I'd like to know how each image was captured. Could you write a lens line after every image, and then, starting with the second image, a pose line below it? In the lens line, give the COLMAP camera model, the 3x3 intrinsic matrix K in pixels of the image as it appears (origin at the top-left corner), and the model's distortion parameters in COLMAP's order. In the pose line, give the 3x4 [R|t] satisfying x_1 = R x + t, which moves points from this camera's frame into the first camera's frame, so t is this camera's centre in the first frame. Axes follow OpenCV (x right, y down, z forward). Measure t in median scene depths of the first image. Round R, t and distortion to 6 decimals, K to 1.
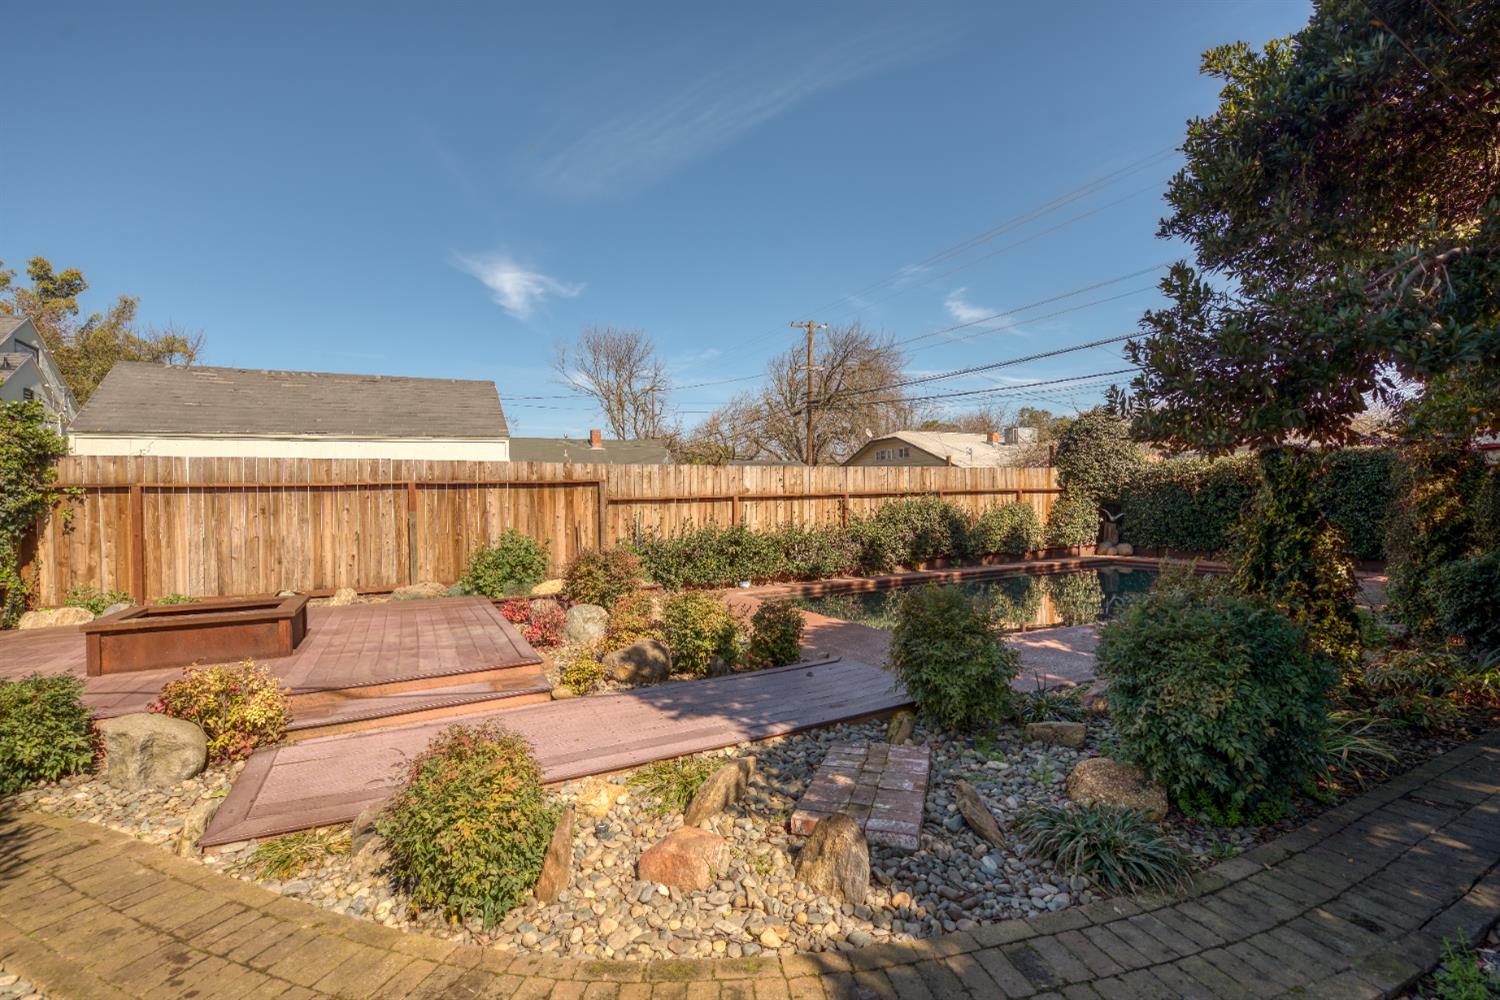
lens RADIAL K [[651.9, 0, 733.3], [0, 651.9, 499.0], [0, 0, 1]] dist [0.000165, -0.010993]
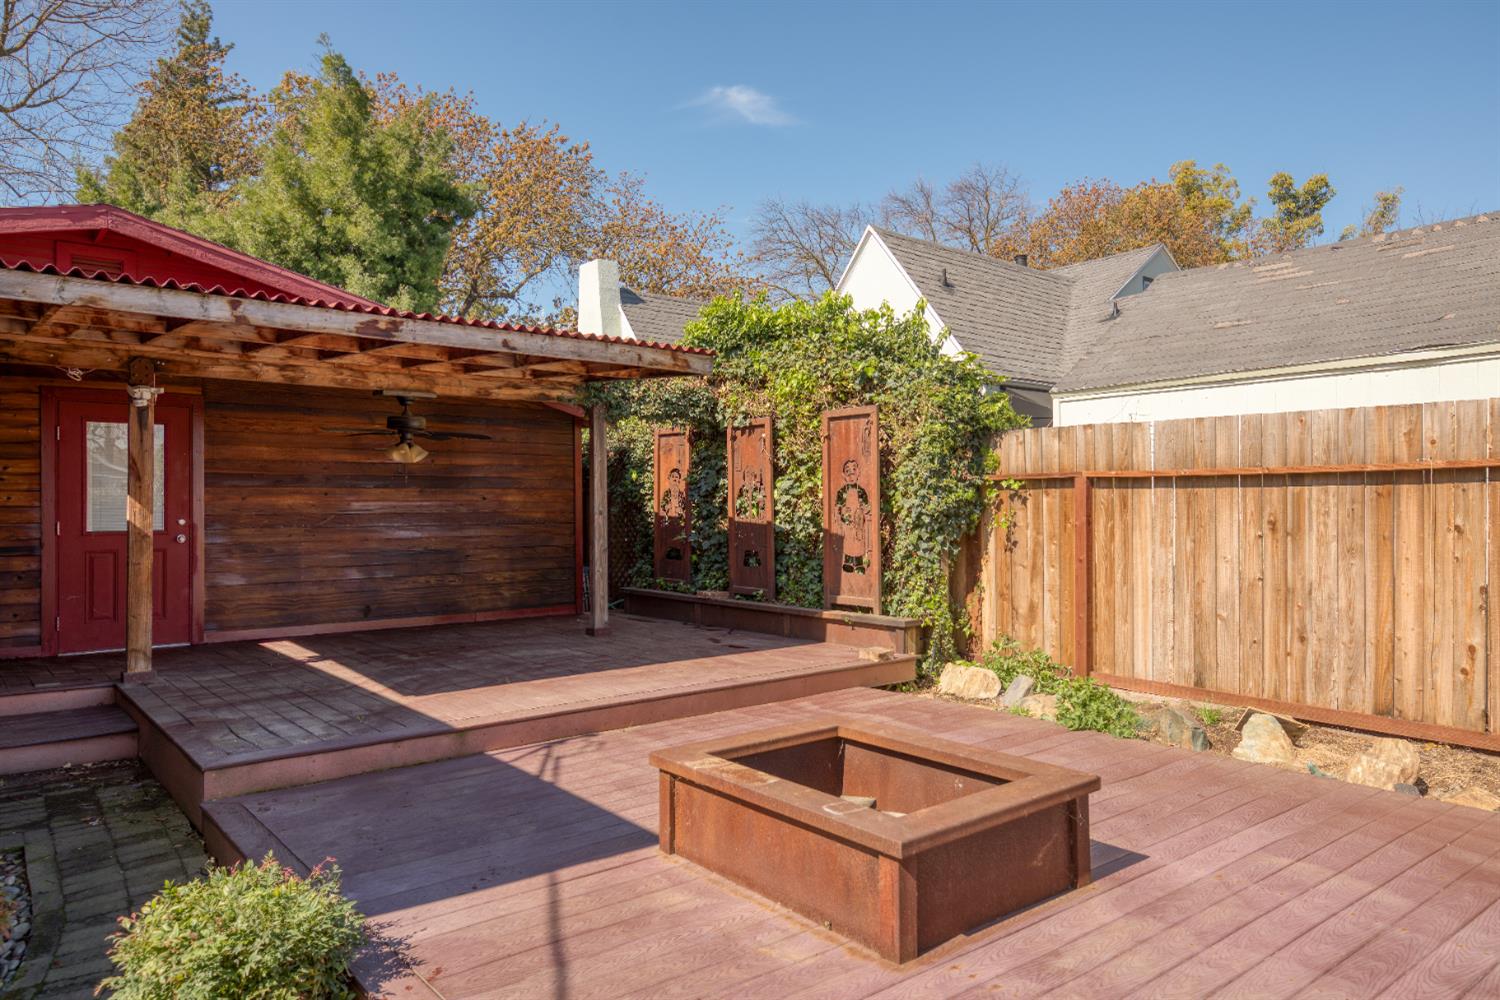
lens RADIAL K [[991.0, 0, 748.4], [0, 991.0, 499.4], [0, 0, 1]] dist [0.023747, -0.003658]
pose [[0.215644, 0.017460, -0.976316, -0.068286], [0.005761, 0.999800, 0.019153, -0.011637], [0.976455, -0.009754, 0.215500, 0.330861]]
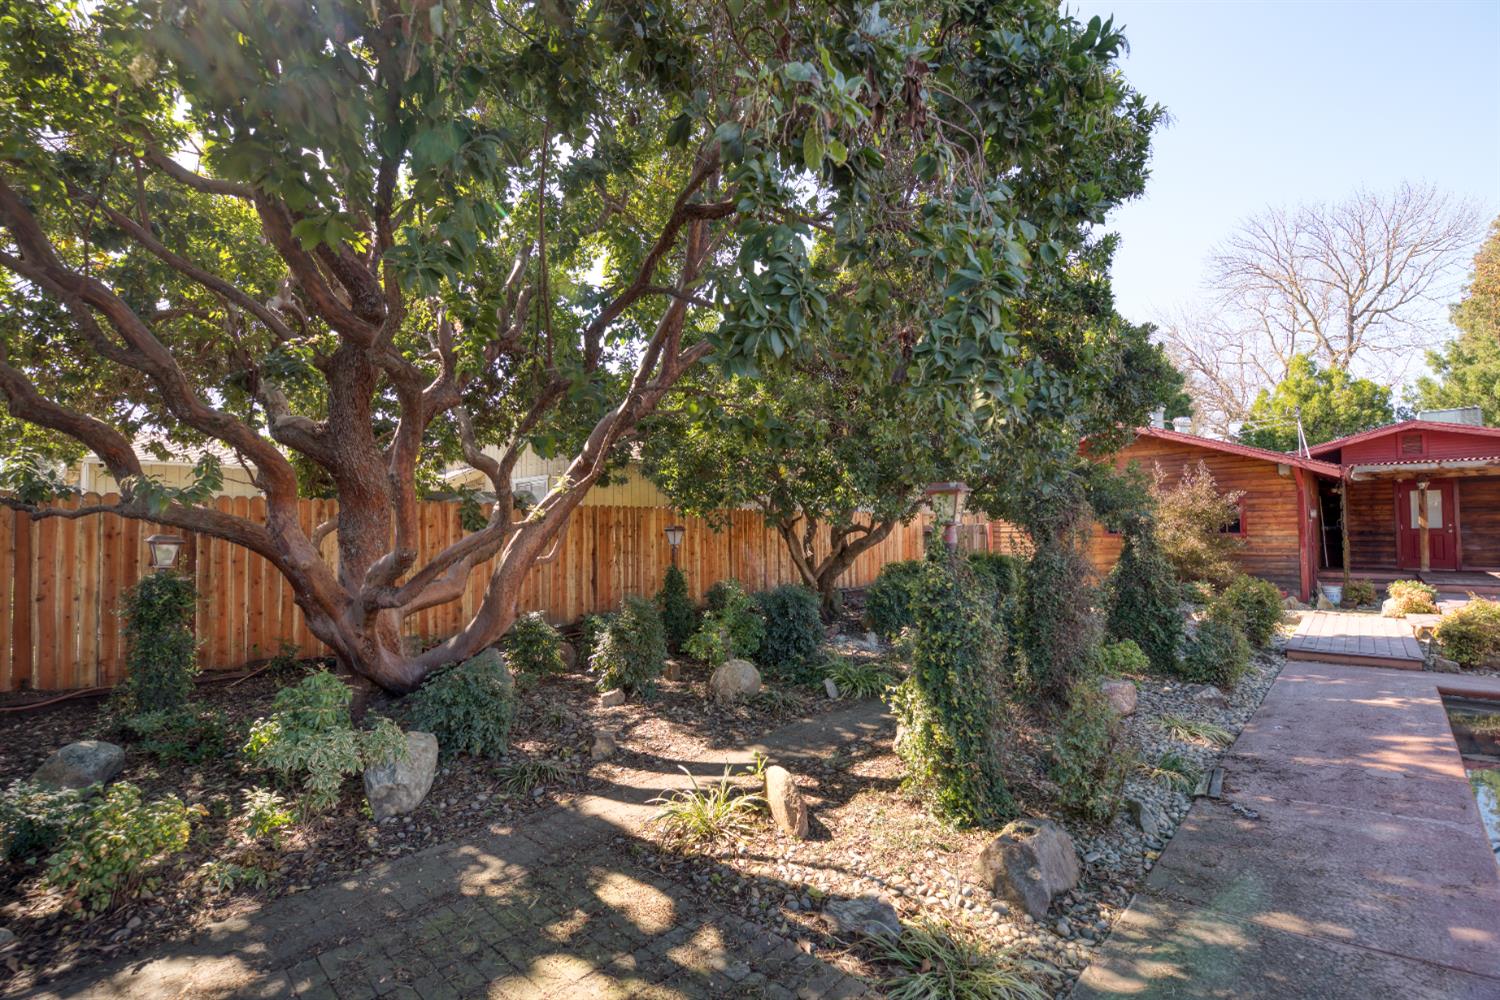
lens RADIAL K [[660.1, 0, 754.8], [0, 660.1, 502.8], [0, 0, 1]] dist [-0.003833, -0.010346]
pose [[-0.935898, 0.020869, -0.351652, 0.823903], [0.035277, 0.998778, -0.034613, -0.030415], [0.350500, -0.044800, -0.935490, 0.779852]]
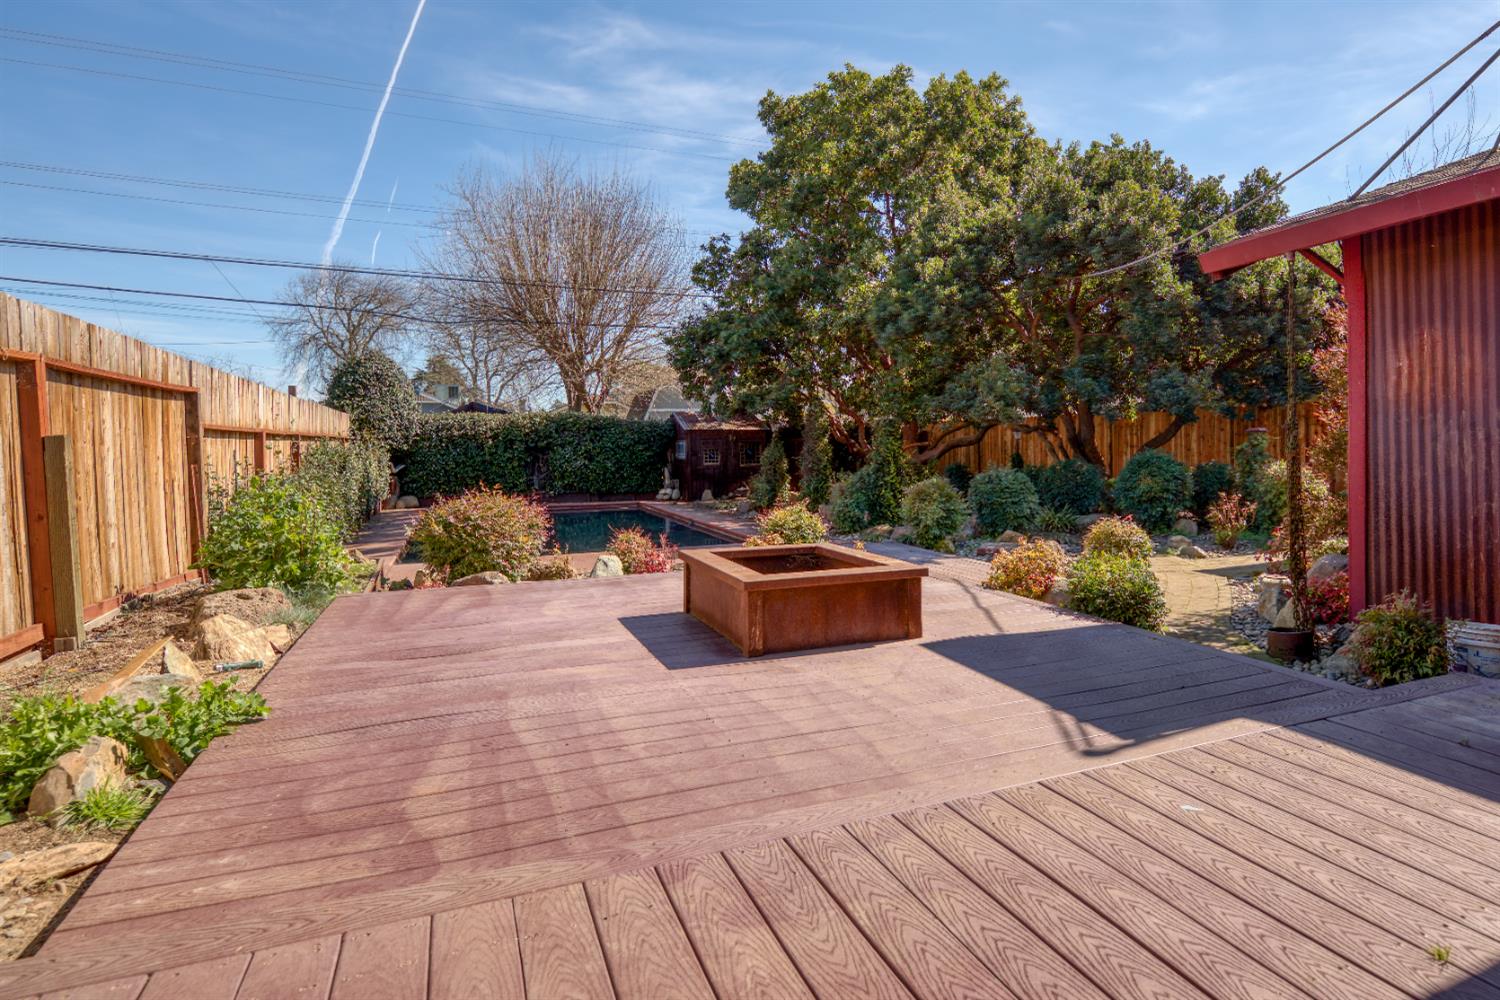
lens RADIAL K [[807.6, 0, 825.0], [0, 807.6, 449.0], [0, 0, 1]] dist [0.003609, 0.000655]
pose [[0.036300, 0.020035, 0.999140, -0.706398], [0.002665, 0.999794, -0.020145, 0.028695], [-0.999337, 0.003394, 0.036239, 0.397061]]
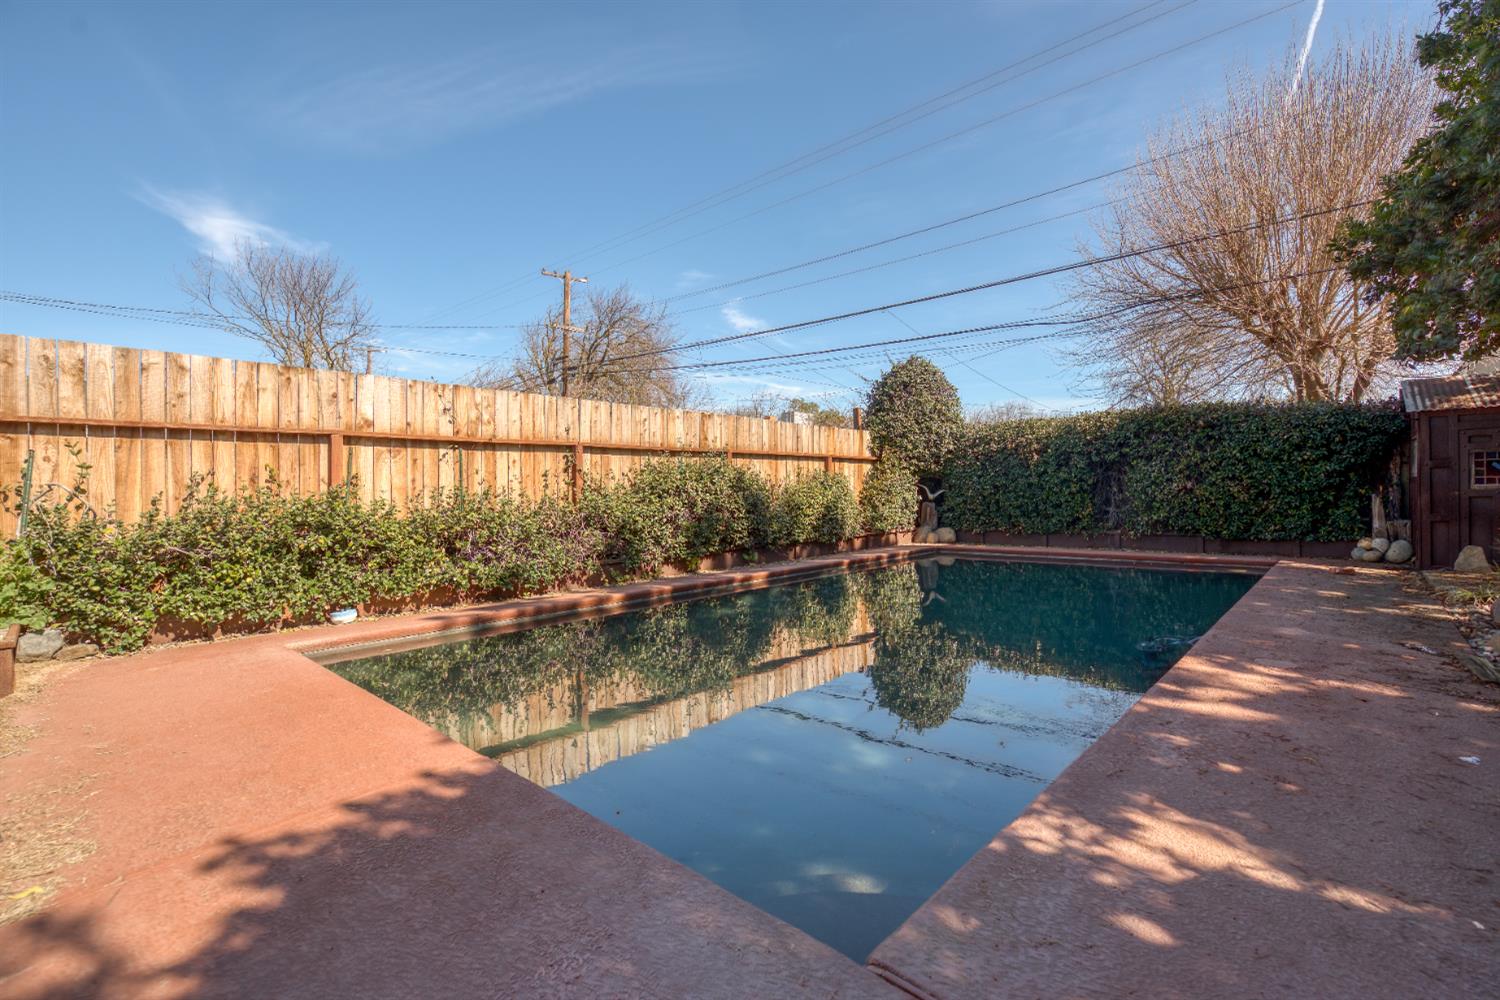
lens RADIAL K [[660.1, 0, 754.8], [0, 660.1, 502.8], [0, 0, 1]] dist [-0.003833, -0.010346]
pose [[0.929994, 0.003026, 0.367561, 0.105726], [-0.006866, 0.999935, 0.009141, 0.038448], [-0.367509, -0.011024, 0.929954, 0.403223]]
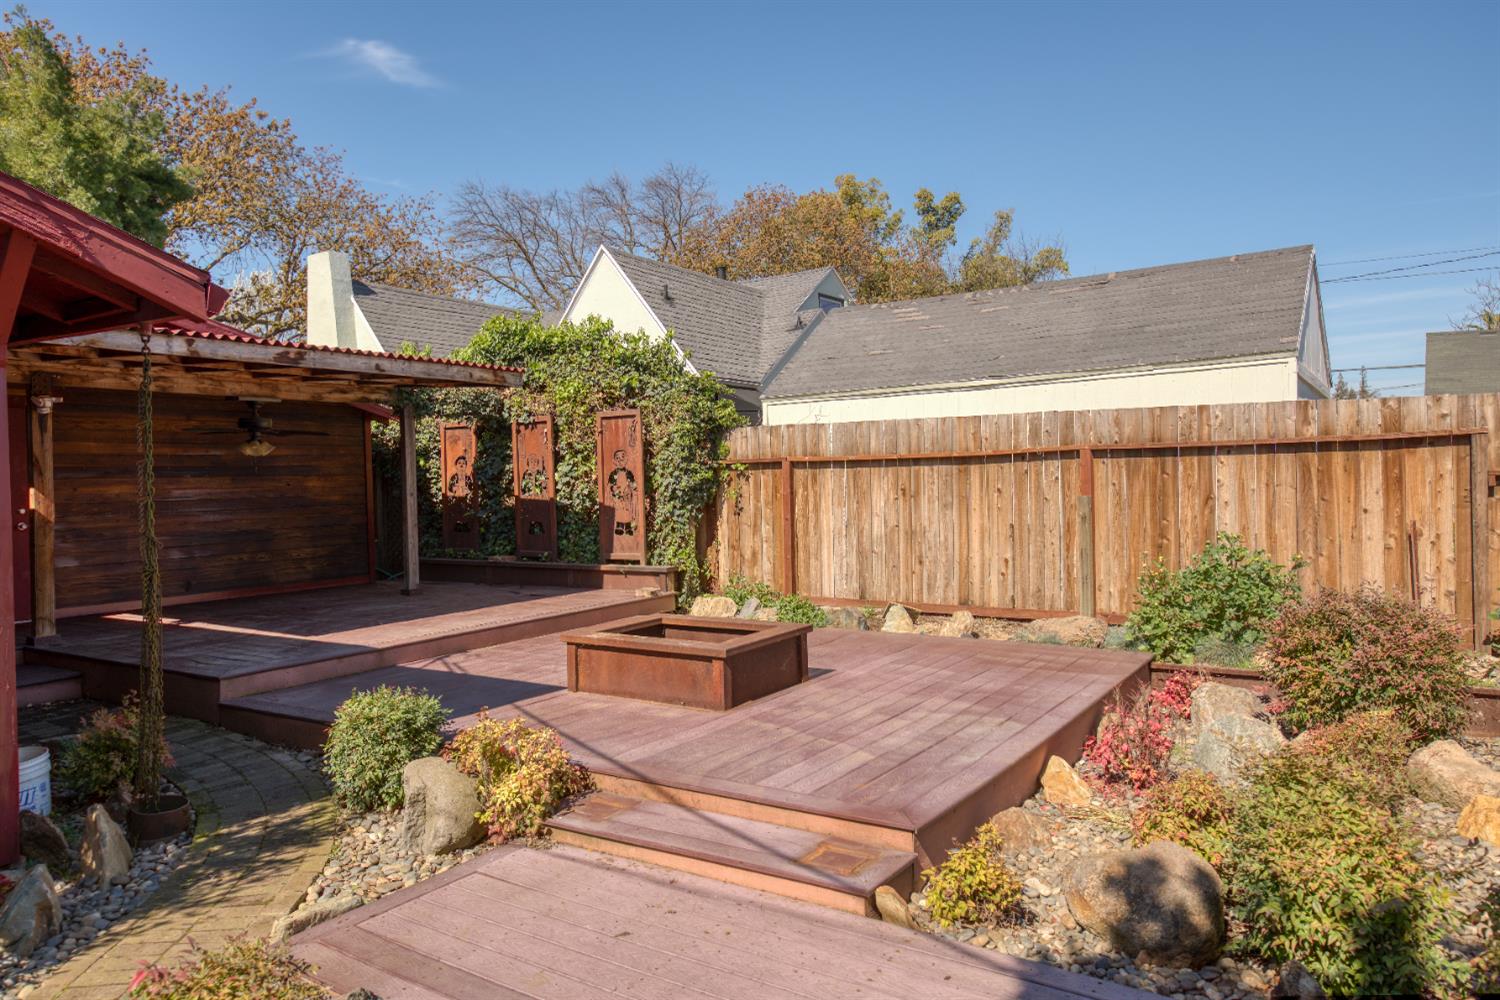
lens RADIAL K [[1005.8, 0, 750.0], [0, 1005.8, 477.6], [0, 0, 1]] dist [0.027449, -0.002817]
pose [[0.503987, 0.011703, -0.863632, 0.127482], [0.017744, 0.999557, 0.023899, -0.019586], [0.863529, -0.027369, 0.503556, 0.189713]]
